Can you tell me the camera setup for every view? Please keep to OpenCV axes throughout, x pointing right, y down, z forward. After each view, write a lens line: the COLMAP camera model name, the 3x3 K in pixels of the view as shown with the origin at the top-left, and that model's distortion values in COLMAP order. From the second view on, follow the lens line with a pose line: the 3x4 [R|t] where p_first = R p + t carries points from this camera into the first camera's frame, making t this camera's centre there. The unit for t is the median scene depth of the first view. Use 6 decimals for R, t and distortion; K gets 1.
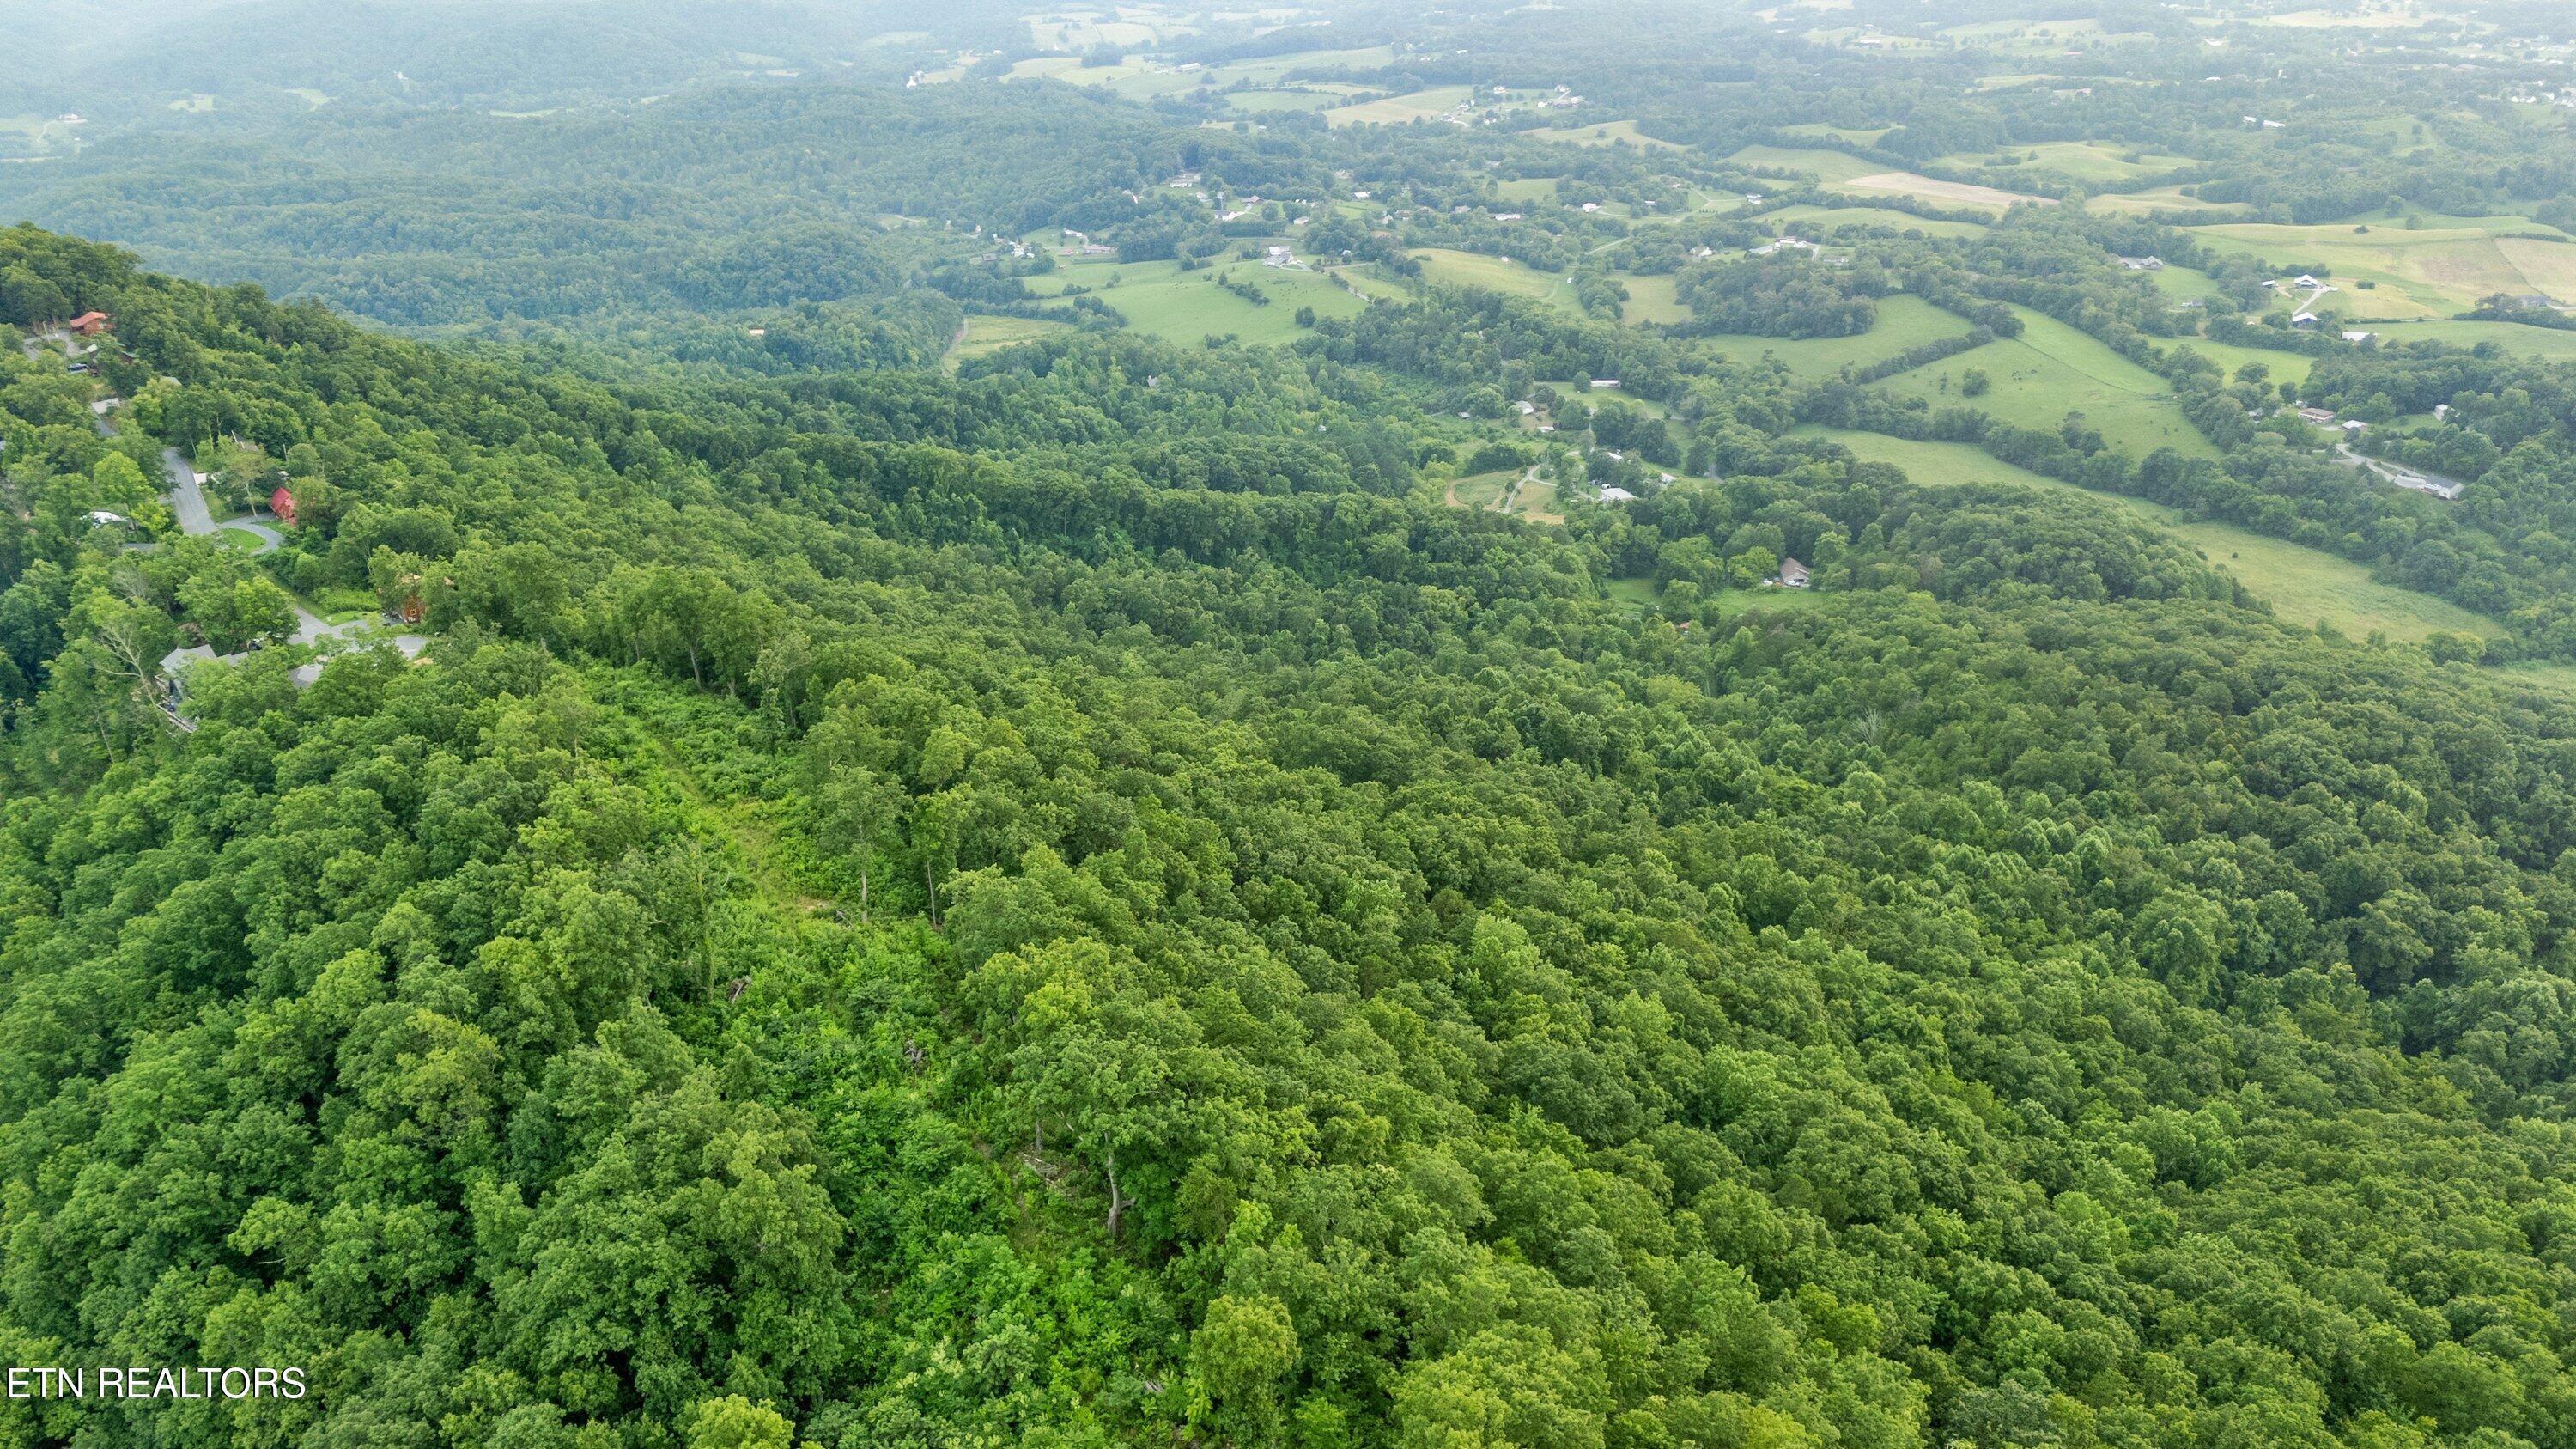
lens RADIAL K [[1898.1, 0, 1272.0], [0, 1898.1, 730.1], [0, 0, 1]] dist [0.062516, -0.042865]
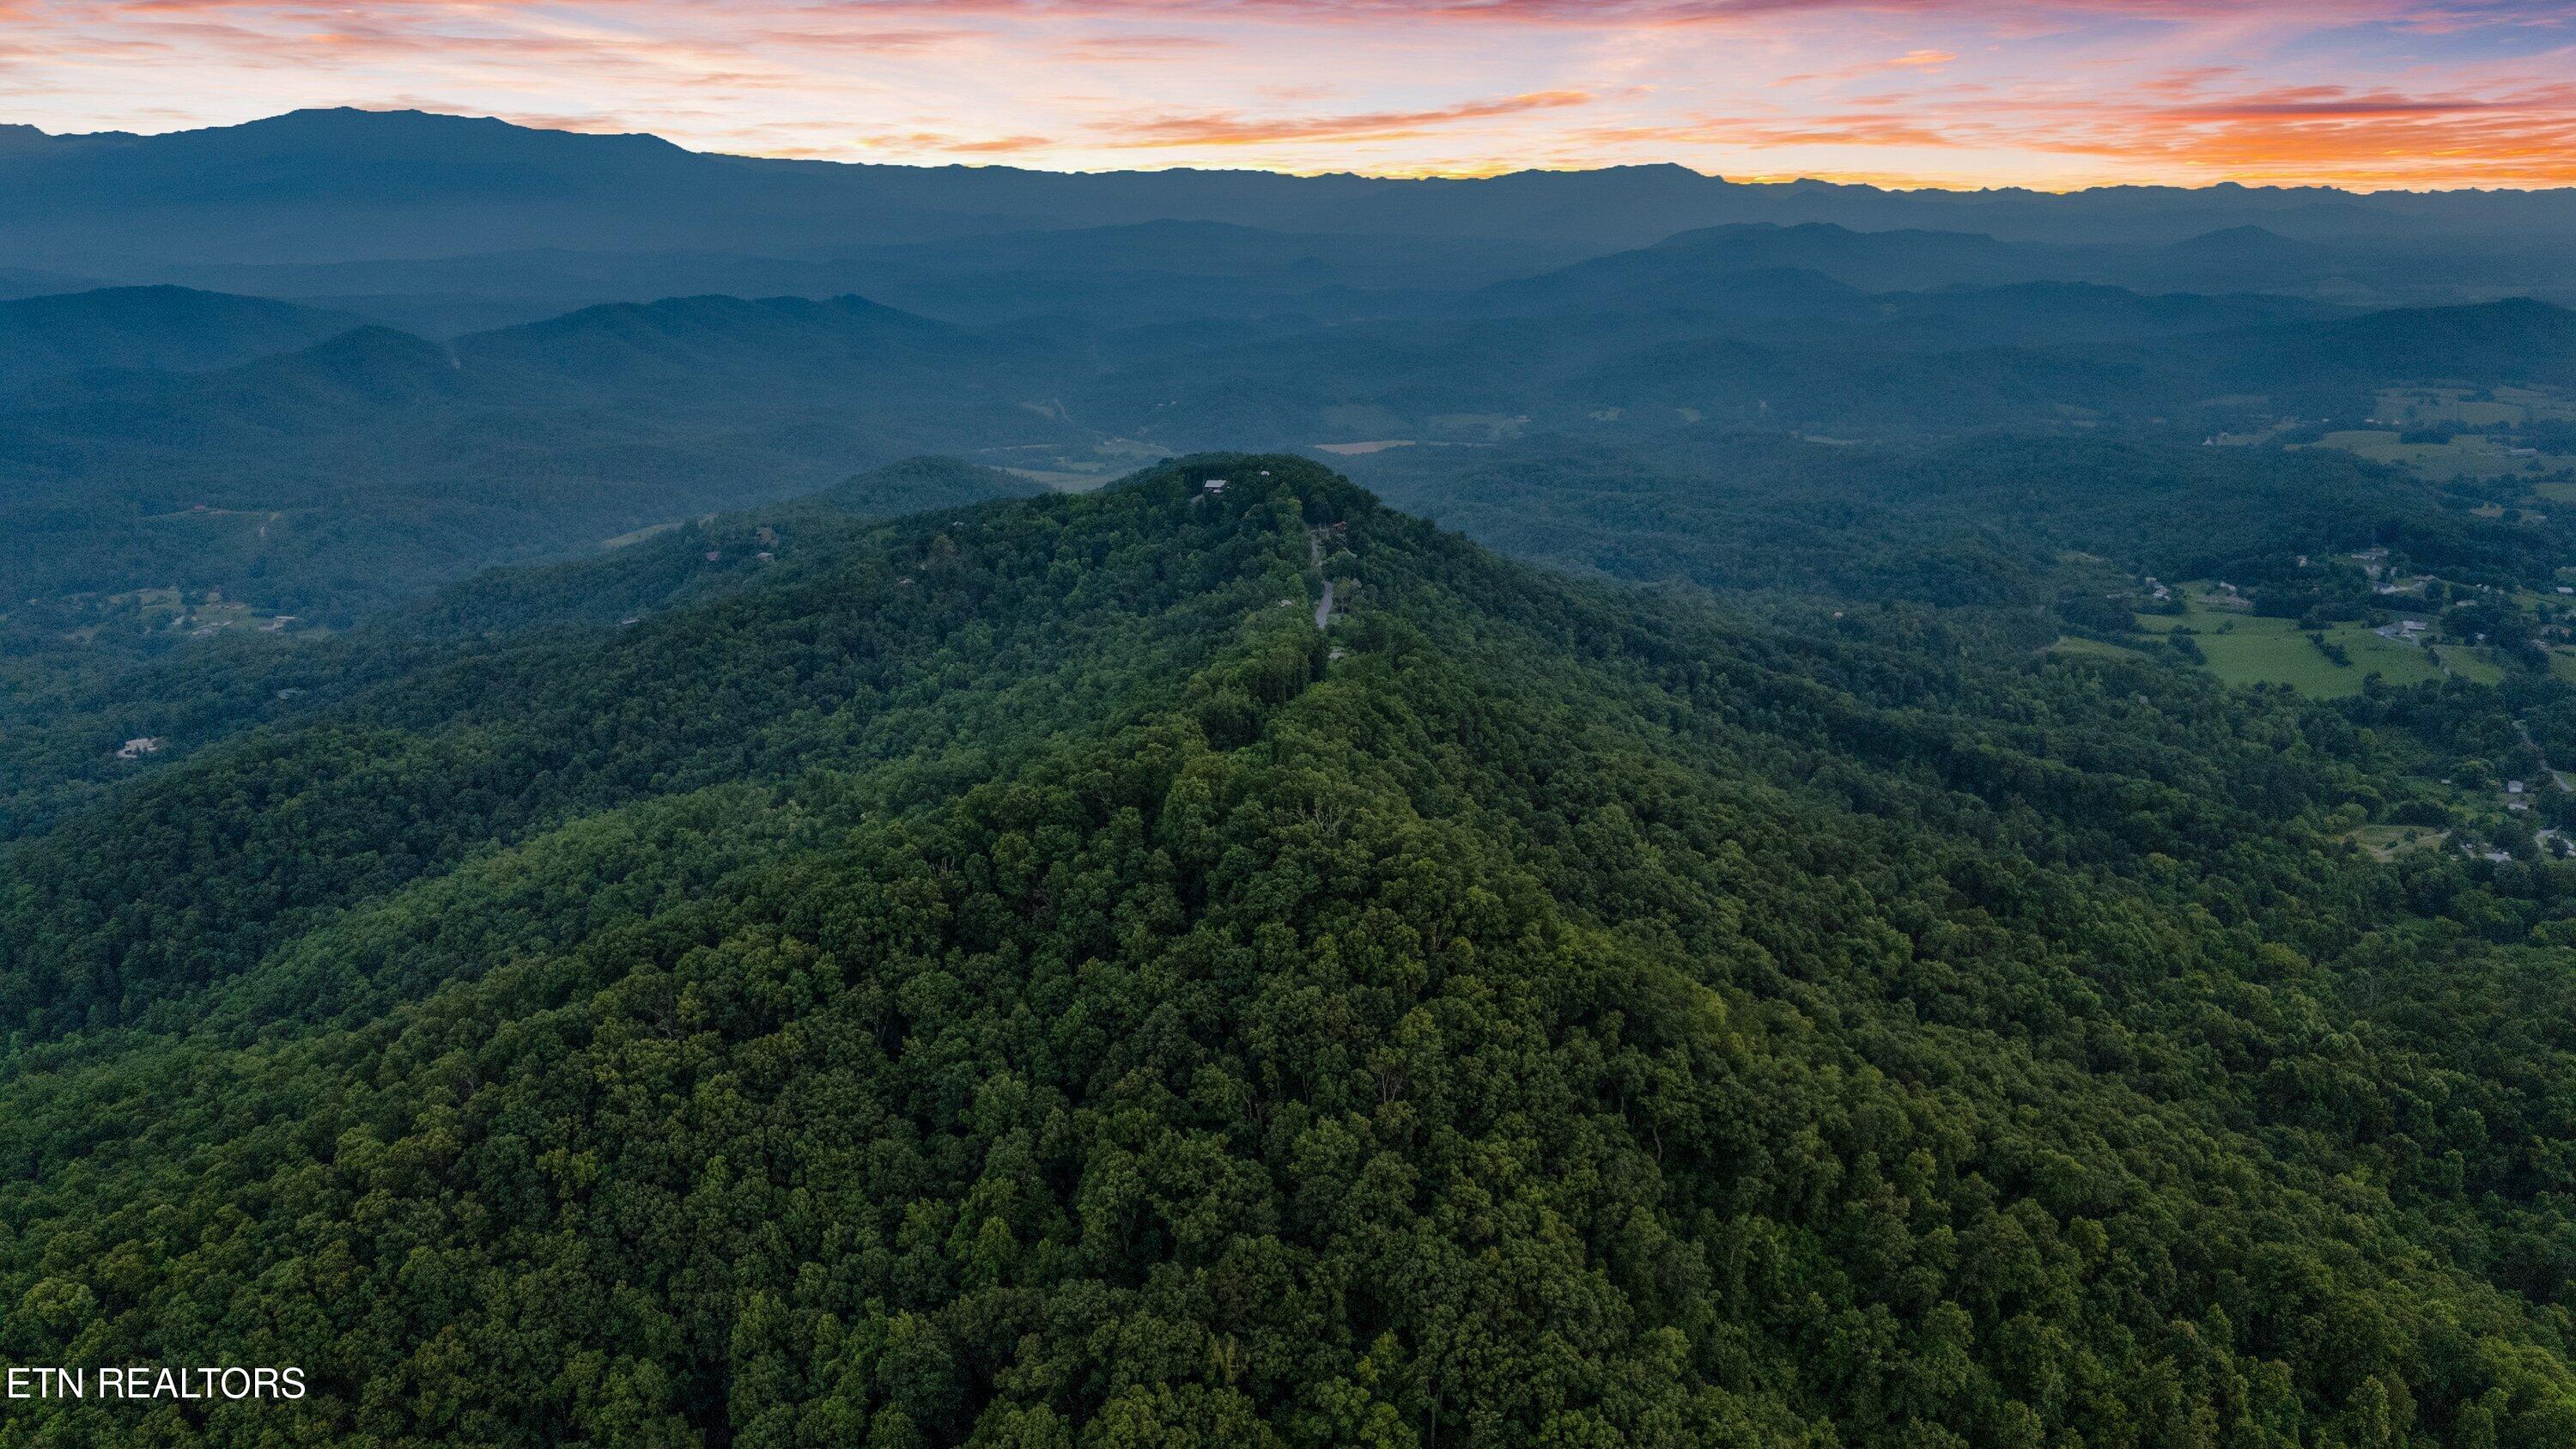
lens RADIAL K [[1898.1, 0, 1272.0], [0, 1898.1, 730.1], [0, 0, 1]] dist [0.062516, -0.042865]
pose [[0.764446, 0.184945, -0.617590, 0.174162], [-0.281802, 0.957462, -0.062088, 0.037914], [0.579836, 0.221501, 0.784046, -0.149393]]
